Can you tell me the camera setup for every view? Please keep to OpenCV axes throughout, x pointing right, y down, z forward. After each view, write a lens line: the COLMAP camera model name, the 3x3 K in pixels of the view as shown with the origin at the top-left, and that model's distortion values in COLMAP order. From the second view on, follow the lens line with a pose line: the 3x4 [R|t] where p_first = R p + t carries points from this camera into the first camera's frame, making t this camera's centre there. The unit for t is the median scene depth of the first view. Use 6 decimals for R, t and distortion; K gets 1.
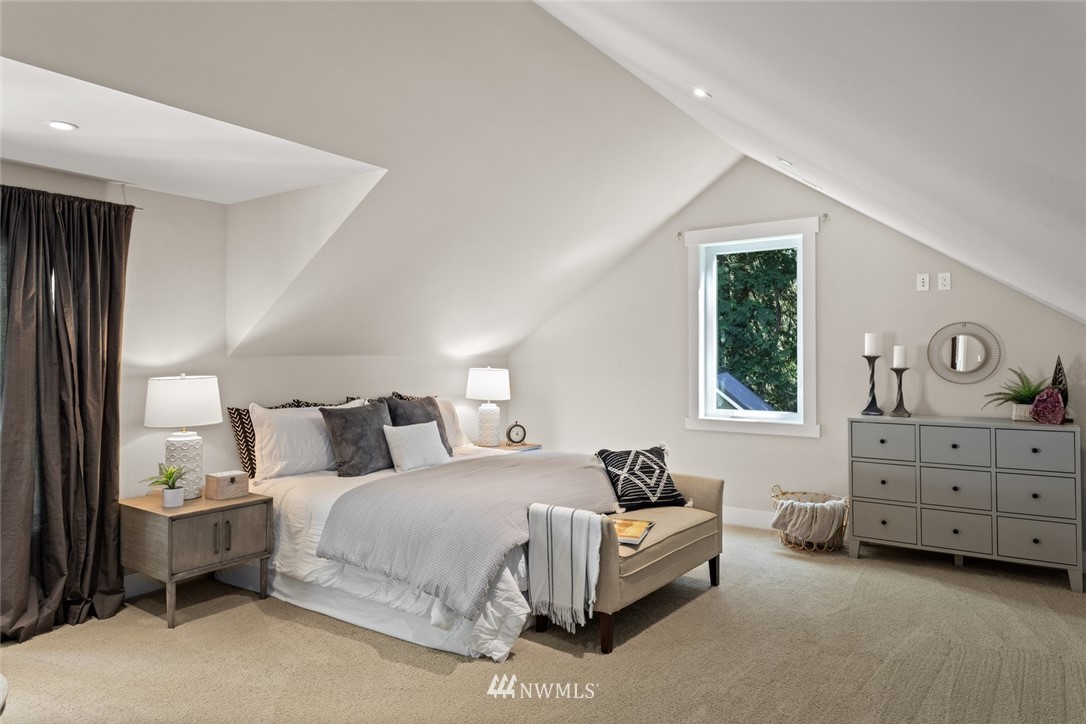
lens RADIAL K [[705.7, 0, 539.4], [0, 705.7, 347.6], [0, 0, 1]] dist [-0.000745, 0.000309]
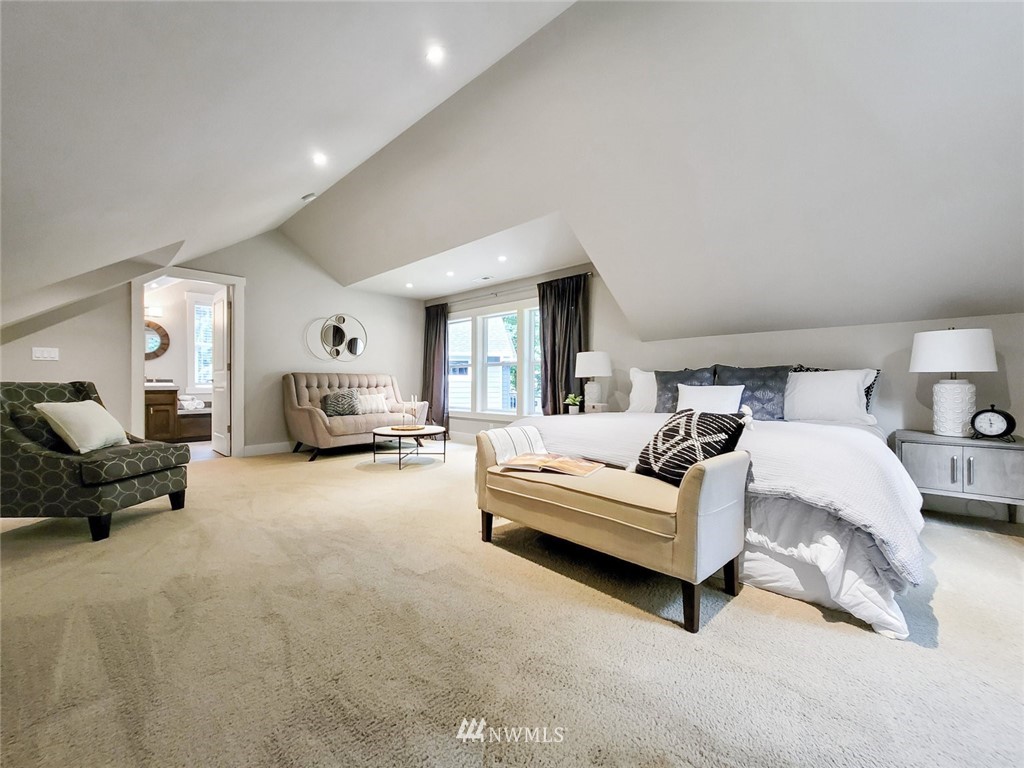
lens RADIAL K [[420.9, 0, 507.1], [0, 420.9, 381.0], [0, 0, 1]] dist [0.001279, 0.000162]
pose [[-0.152138, -0.003741, -0.988352, 0.653781], [0.016386, 0.999846, -0.006306, 0.117802], [0.988223, -0.017155, -0.152054, 0.908914]]
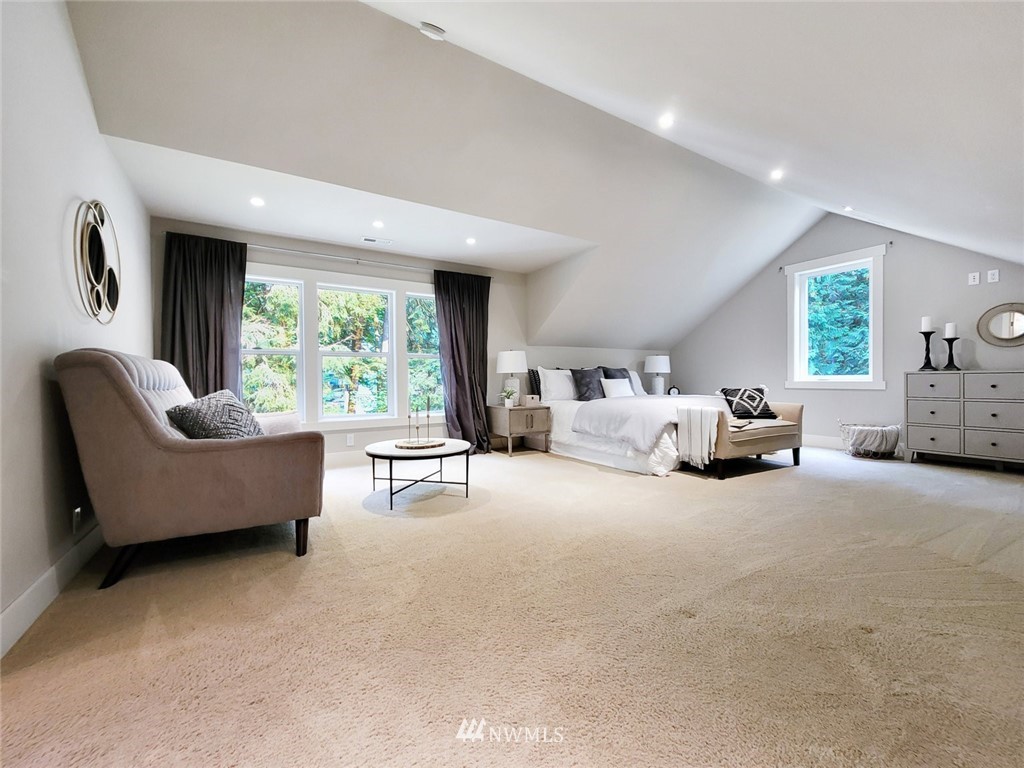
lens RADIAL K [[420.9, 0, 507.1], [0, 420.9, 381.0], [0, 0, 1]] dist [0.001279, 0.000162]
pose [[0.913609, -0.002732, -0.406586, 0.022822], [0.010690, 0.999793, 0.017303, 0.107479], [0.406454, -0.020155, 0.913449, -0.215368]]
